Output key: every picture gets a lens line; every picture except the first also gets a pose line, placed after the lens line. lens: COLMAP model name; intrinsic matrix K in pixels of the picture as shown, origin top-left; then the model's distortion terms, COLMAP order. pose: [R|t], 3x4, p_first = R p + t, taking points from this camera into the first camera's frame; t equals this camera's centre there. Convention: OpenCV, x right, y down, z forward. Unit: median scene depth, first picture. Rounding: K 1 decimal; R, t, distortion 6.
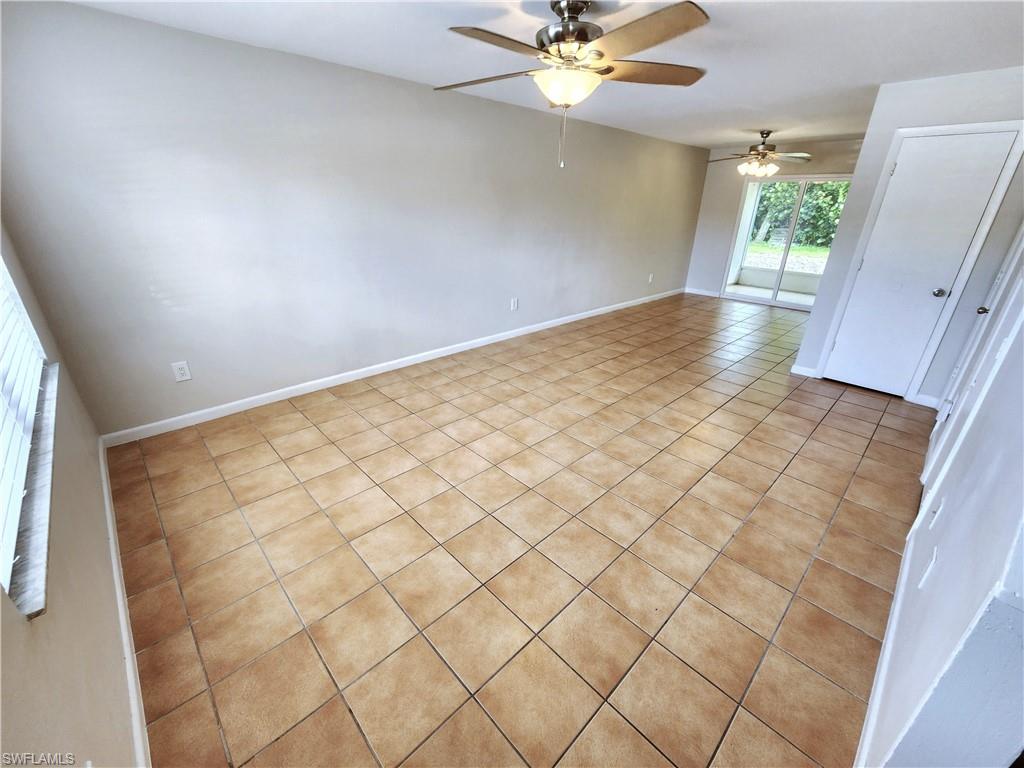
lens RADIAL K [[421.4, 0, 516.9], [0, 421.4, 387.3], [0, 0, 1]] dist [0.003107, -0.000438]
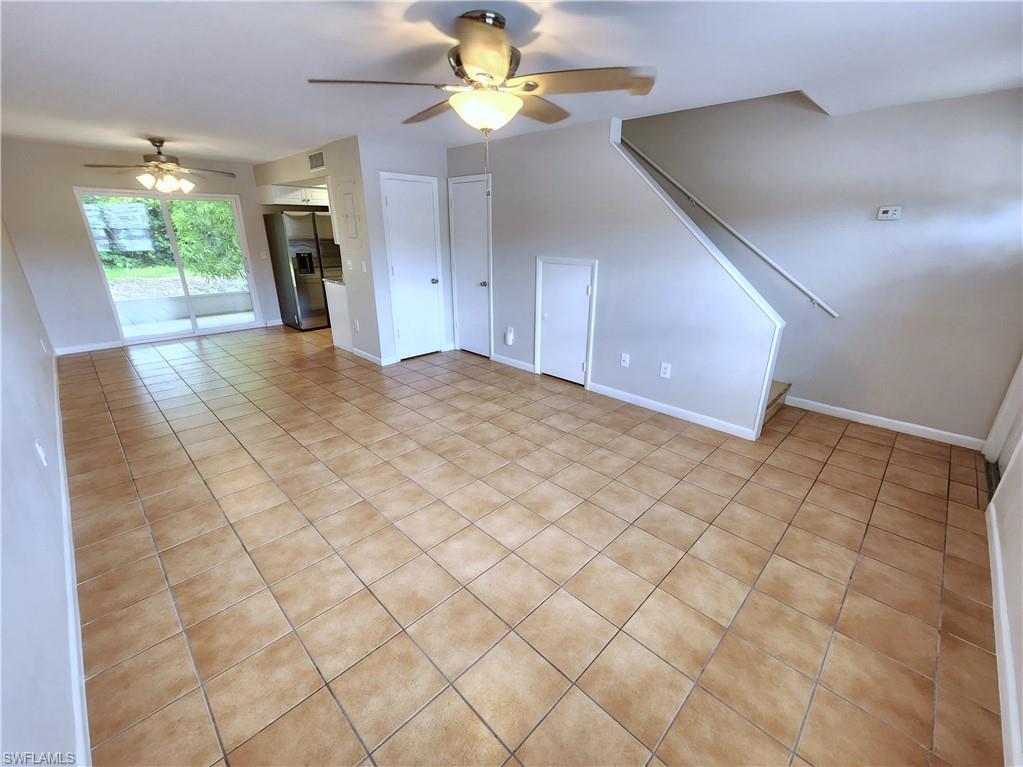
lens RADIAL K [[421.0, 0, 516.8], [0, 421.0, 391.7], [0, 0, 1]] dist [0.003107, -0.000438]
pose [[-0.017982, -0.383750, 0.923262, -0.668837], [0.397798, 0.844433, 0.358732, -0.349241], [-0.917297, 0.373723, 0.137471, 0.731668]]
